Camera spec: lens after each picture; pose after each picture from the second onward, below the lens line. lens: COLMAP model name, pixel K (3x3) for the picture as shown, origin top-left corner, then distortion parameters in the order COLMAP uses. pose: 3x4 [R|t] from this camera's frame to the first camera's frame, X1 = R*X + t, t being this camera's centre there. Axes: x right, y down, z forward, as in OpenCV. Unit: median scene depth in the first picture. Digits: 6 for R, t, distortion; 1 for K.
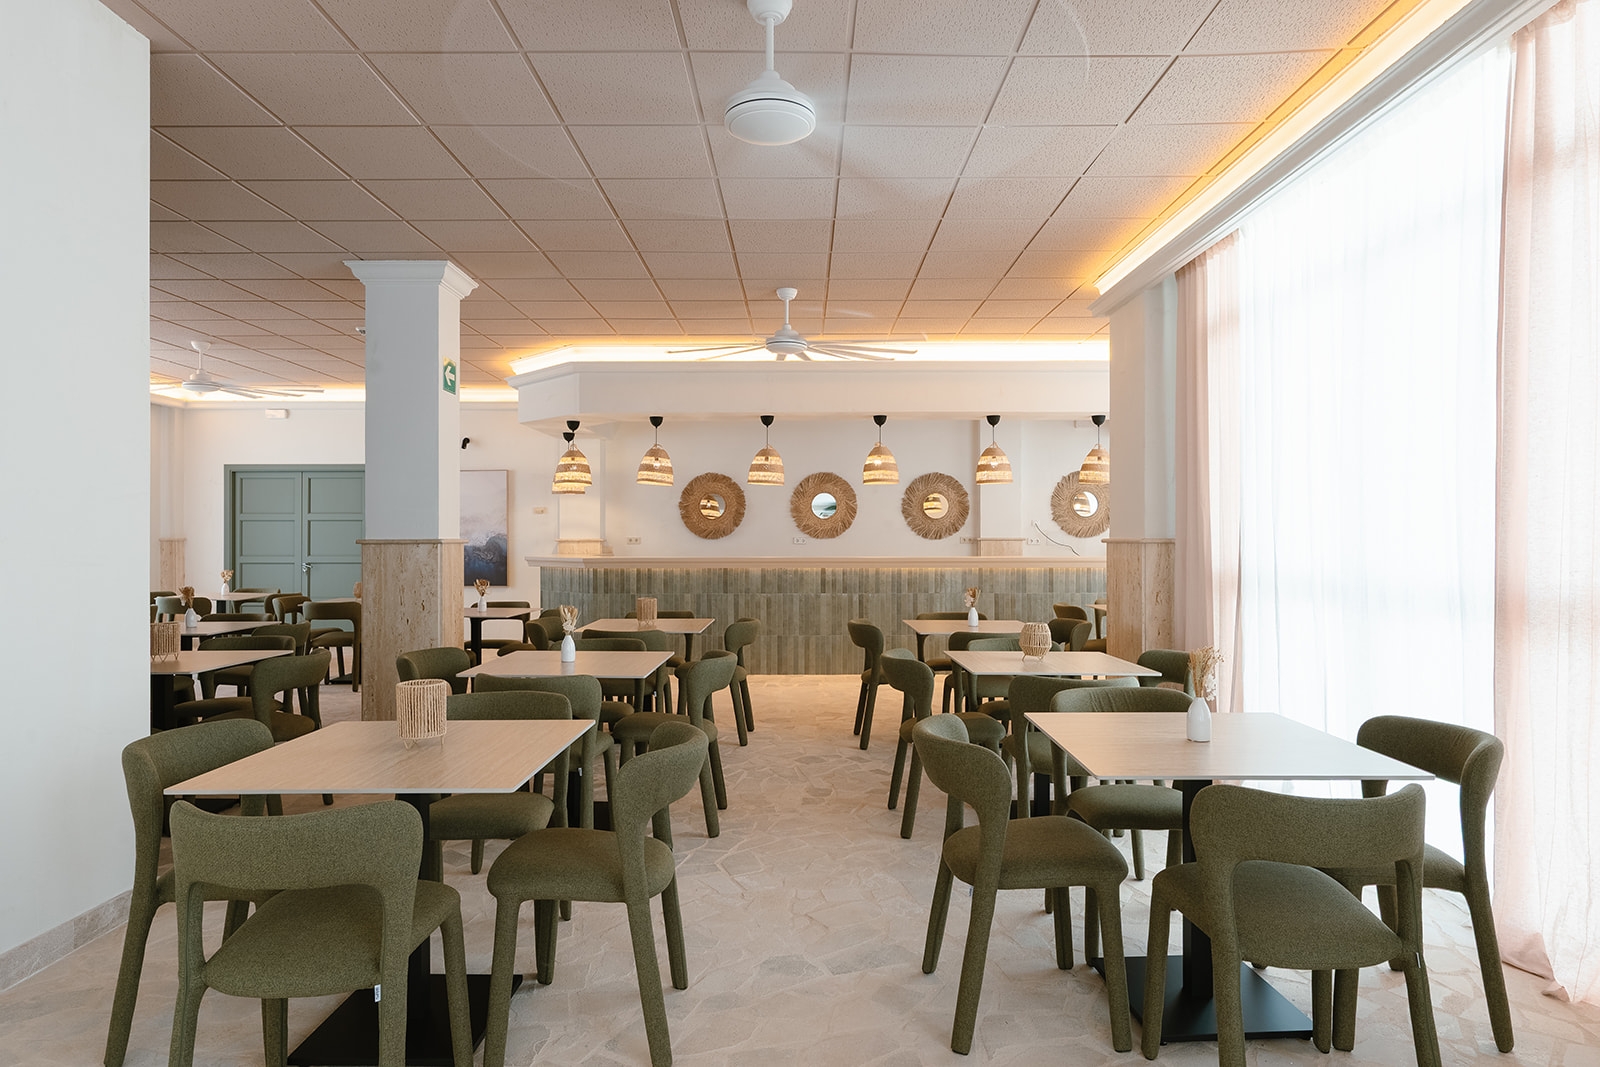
lens RADIAL K [[881.9, 0, 800.0], [0, 881.9, 533.5], [0, 0, 1]] dist [0.001456, 0.000550]
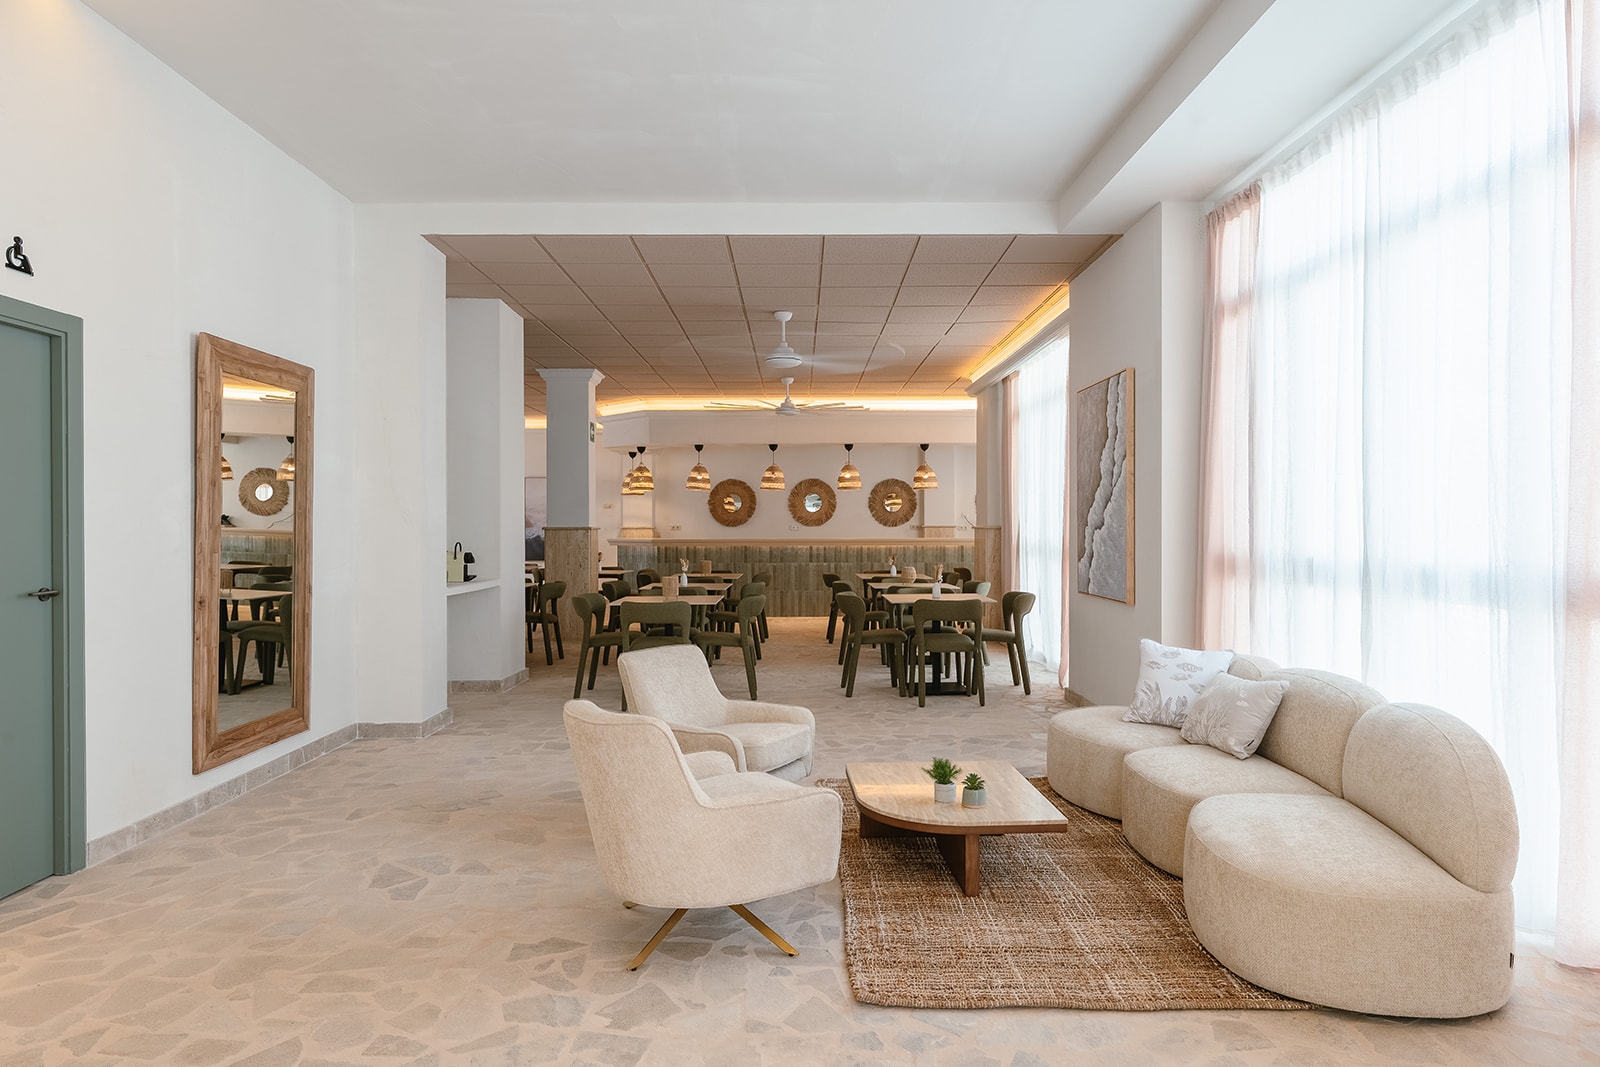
lens RADIAL K [[881.9, 0, 800.0], [0, 881.9, 533.5], [0, 0, 1]] dist [0.001456, 0.000550]
pose [[0.999987, -0.000984, 0.005030, 0.000345], [0.000909, 0.999890, 0.014812, -0.004147], [-0.005044, -0.014807, 0.999878, -0.475775]]
